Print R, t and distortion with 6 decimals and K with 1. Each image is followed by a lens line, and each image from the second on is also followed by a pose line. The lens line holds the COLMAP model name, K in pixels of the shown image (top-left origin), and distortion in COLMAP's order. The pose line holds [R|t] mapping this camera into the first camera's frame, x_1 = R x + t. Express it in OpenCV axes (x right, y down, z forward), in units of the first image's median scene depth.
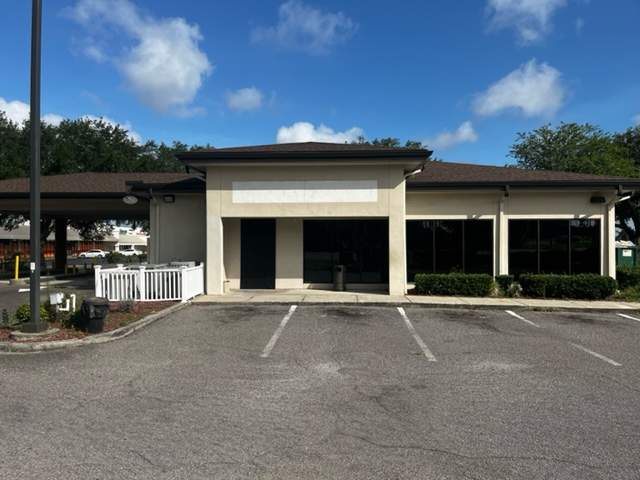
lens RADIAL K [[488.9, 0, 322.0], [0, 488.9, 243.3], [0, 0, 1]] dist [0.013493, 0.001206]
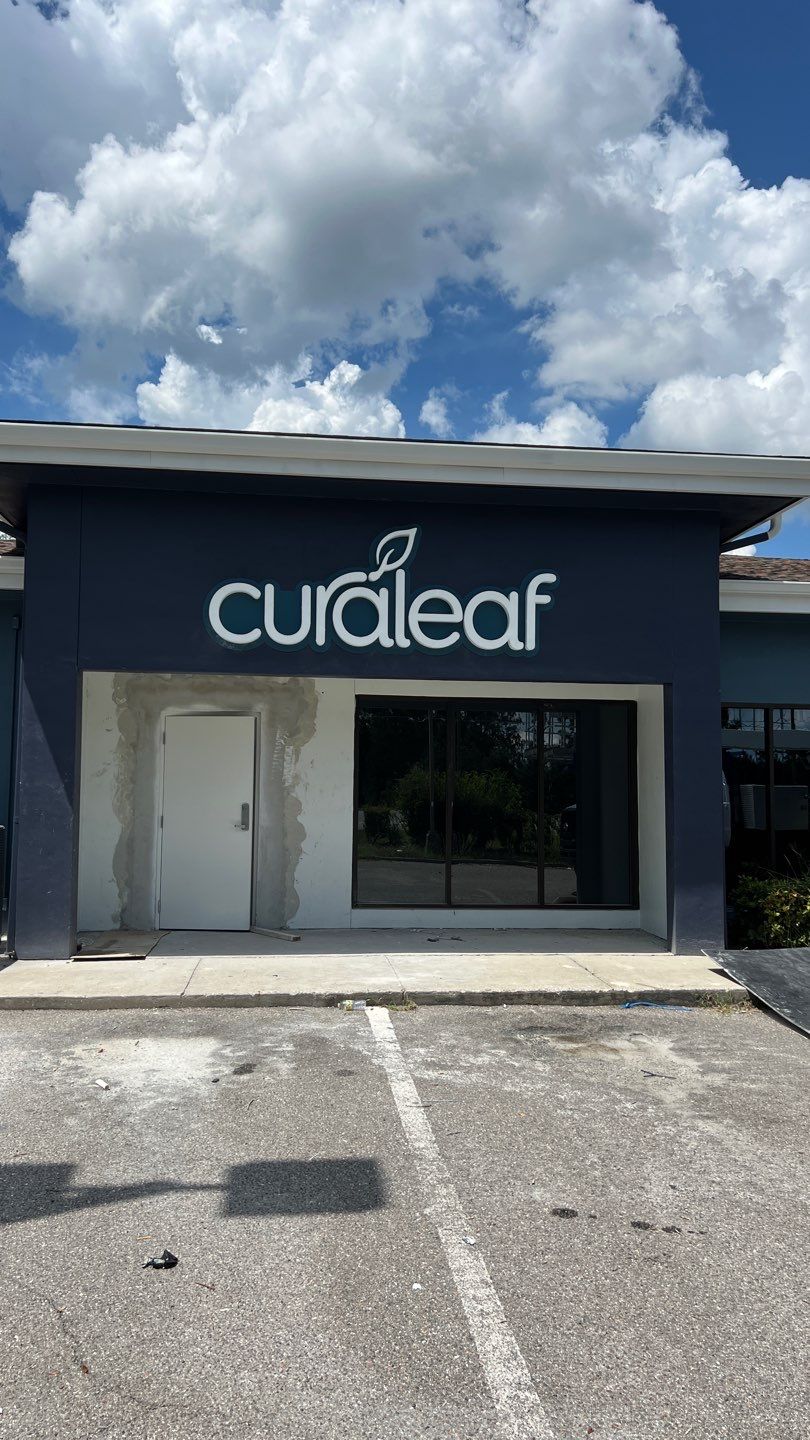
lens RADIAL K [[1036.4, 0, 405.0], [0, 1036.4, 720.0], [0, 0, 1]] dist [0.045169, -0.041072]
pose [[0.989580, 0.021234, 0.142409, -0.145623], [-0.010059, 0.996845, -0.078737, 0.021800], [-0.143632, 0.076484, 0.986671, 0.528075]]
